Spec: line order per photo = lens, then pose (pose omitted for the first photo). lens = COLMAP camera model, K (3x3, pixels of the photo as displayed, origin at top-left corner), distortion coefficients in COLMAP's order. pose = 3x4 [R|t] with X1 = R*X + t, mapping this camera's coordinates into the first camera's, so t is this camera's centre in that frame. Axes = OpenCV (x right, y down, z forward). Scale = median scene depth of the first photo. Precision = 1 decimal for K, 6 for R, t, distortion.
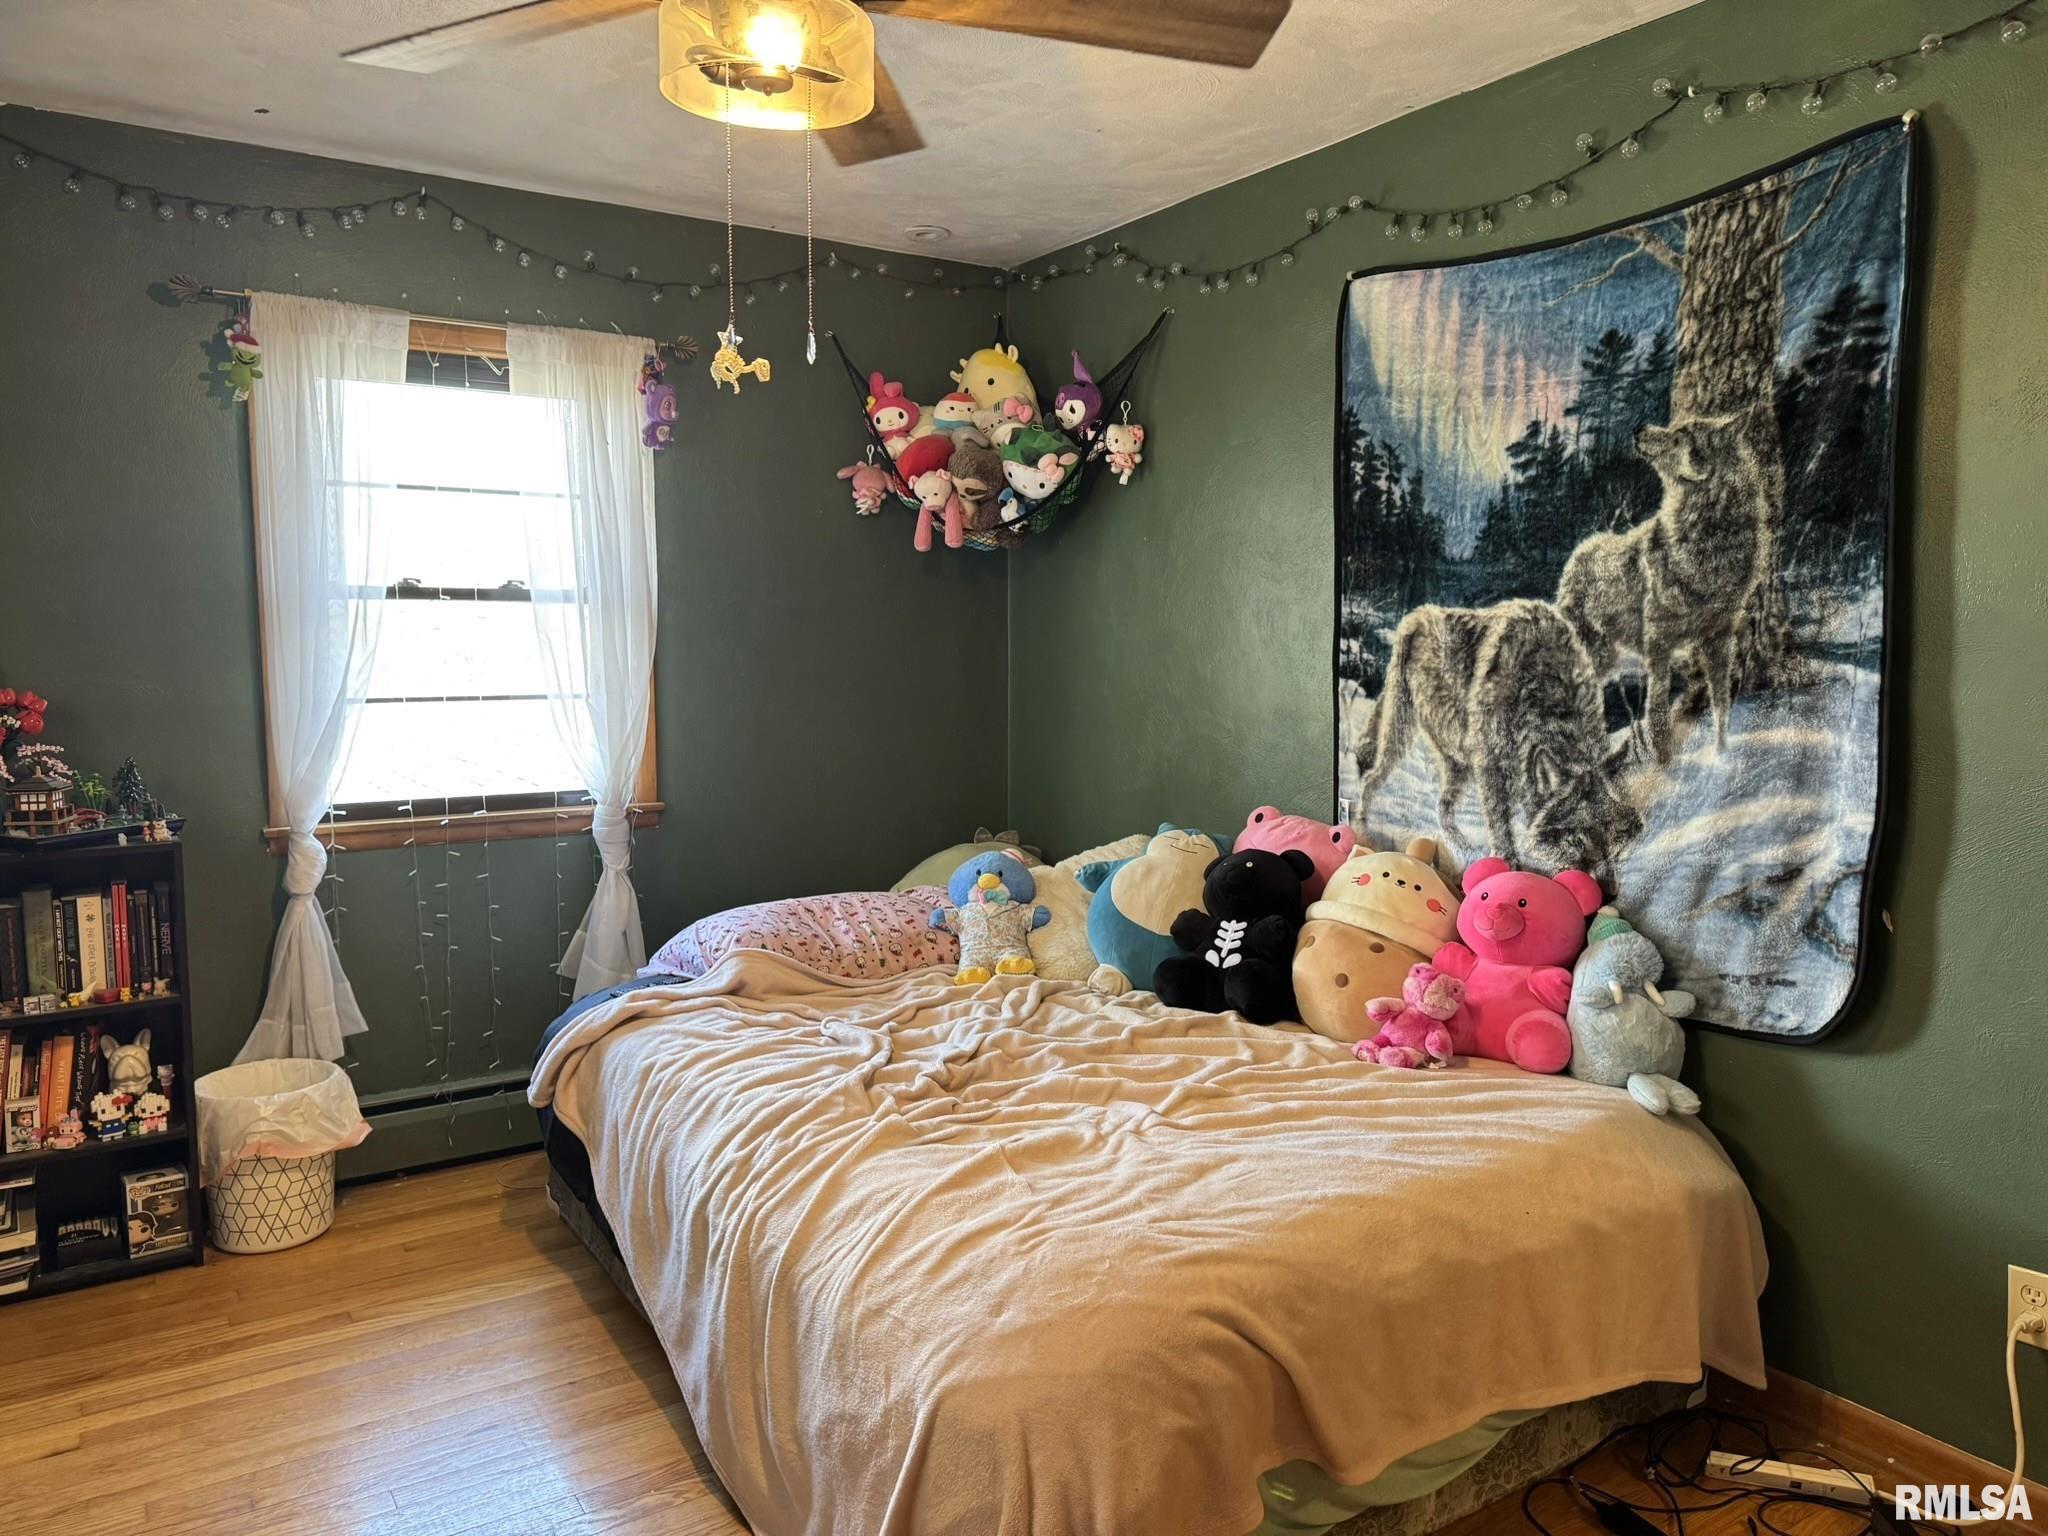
lens RADIAL K [[1433.9, 0, 1034.2], [0, 1433.9, 777.8], [0, 0, 1]] dist [0.004769, -0.003365]
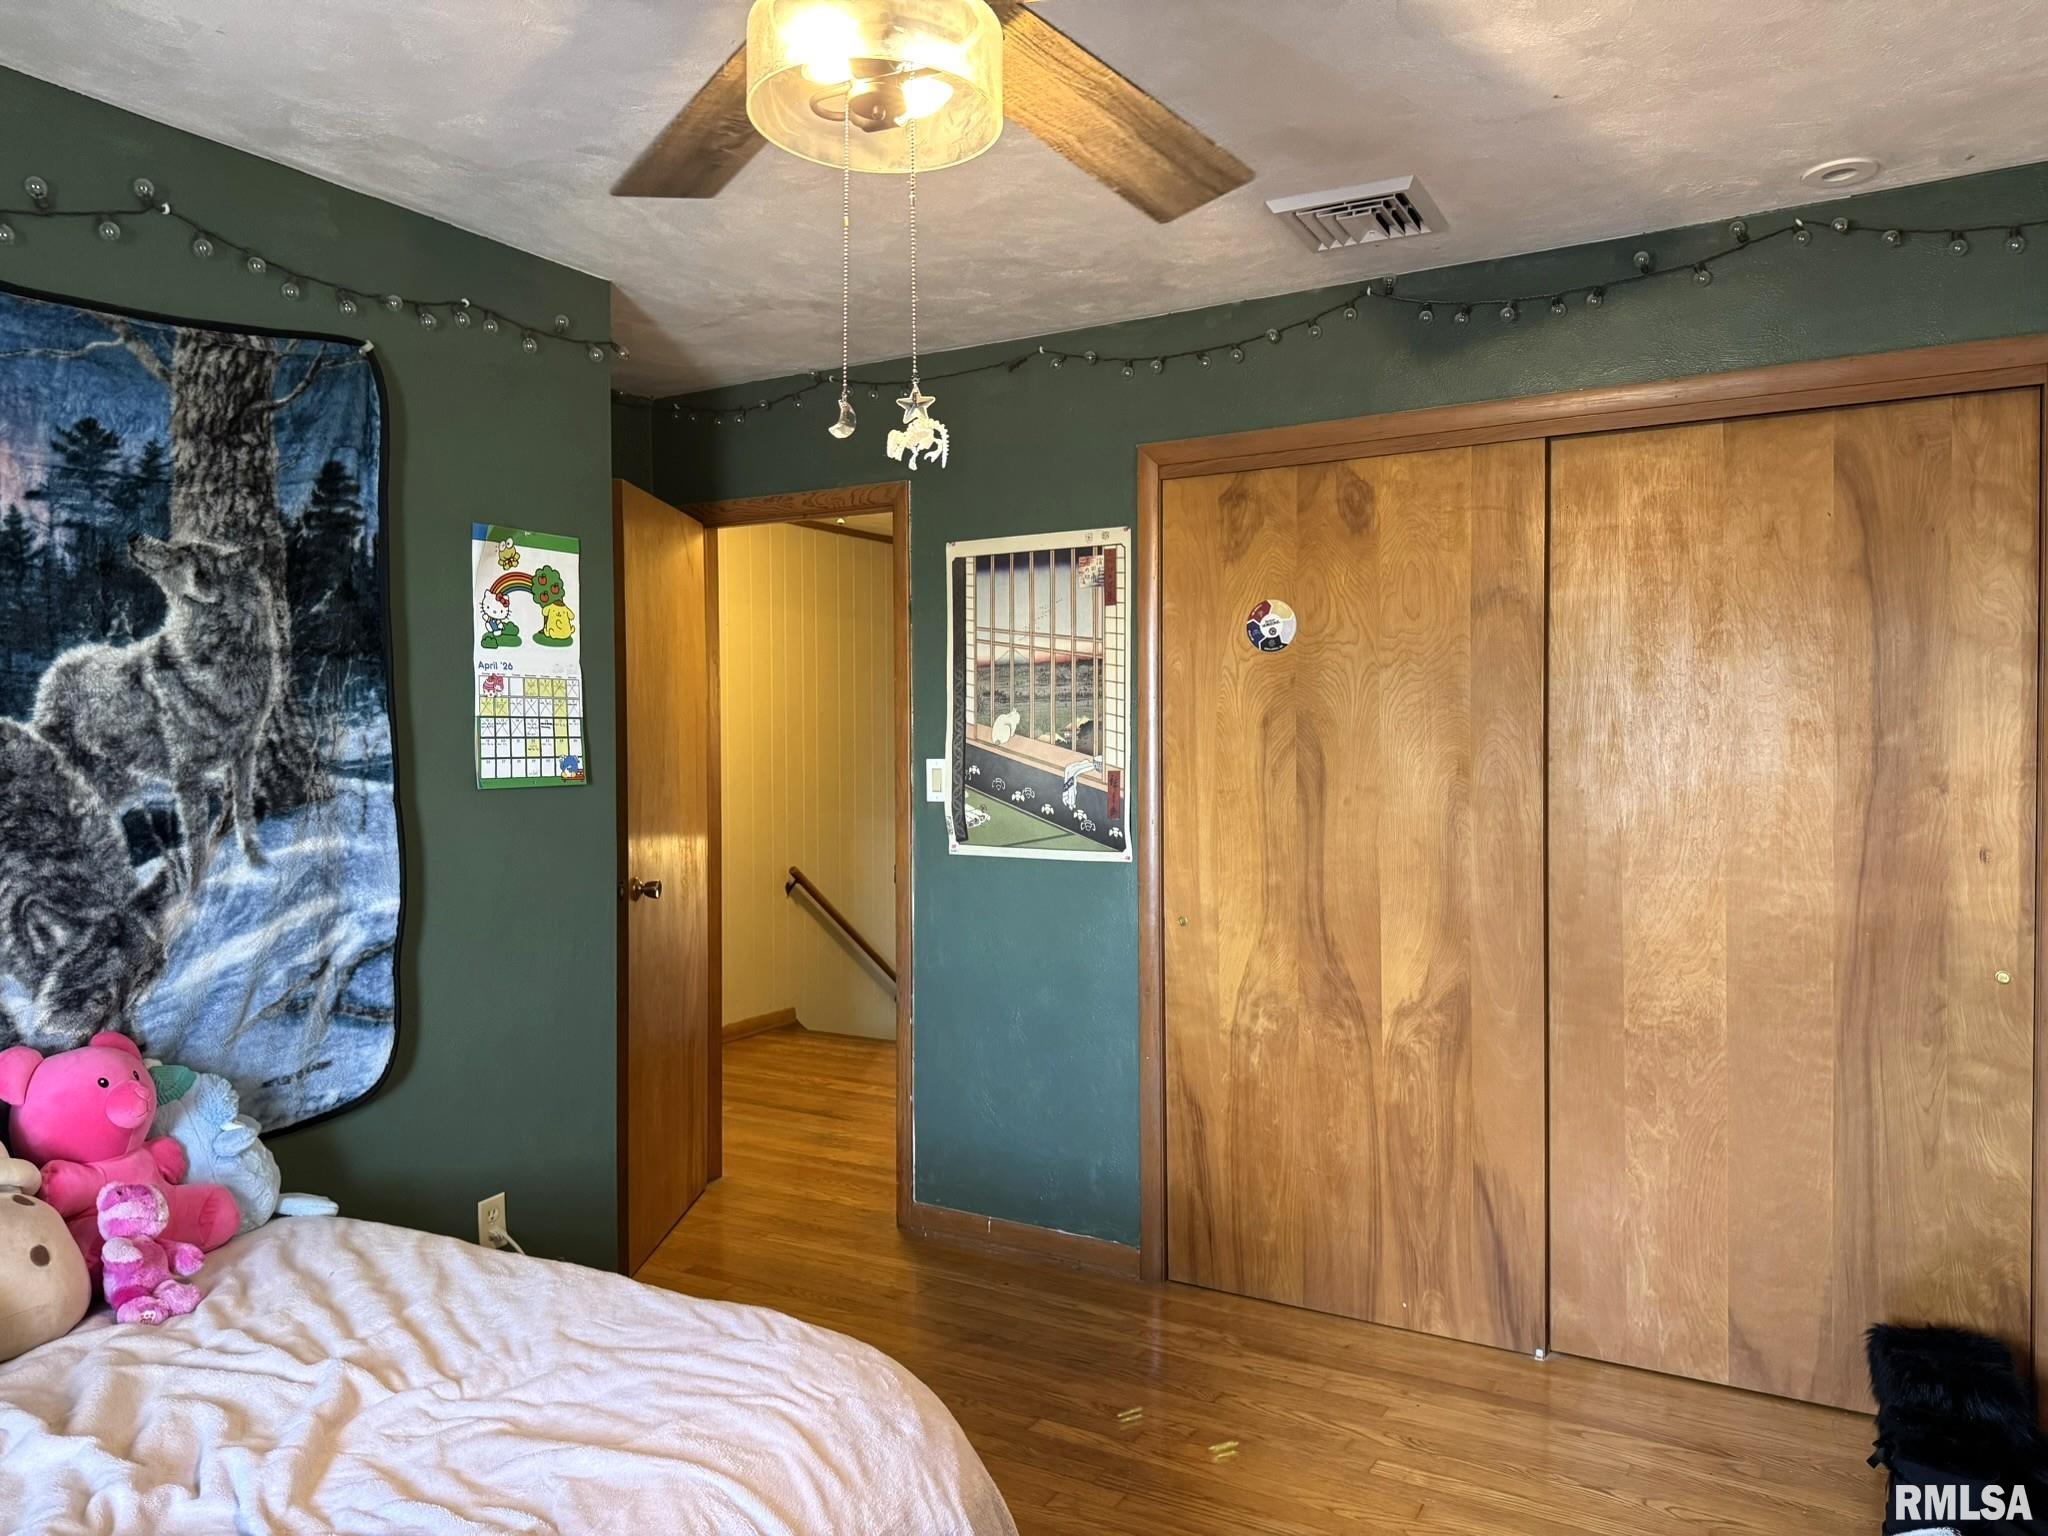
lens RADIAL K [[1433.9, 0, 1032.7], [0, 1433.9, 756.0], [0, 0, 1]] dist [0.004769, -0.003365]
pose [[-0.429041, -0.016695, 0.903131, -0.684774], [0.095406, 0.993399, 0.063687, -0.109053], [-0.898233, 0.113489, -0.424616, 0.912595]]
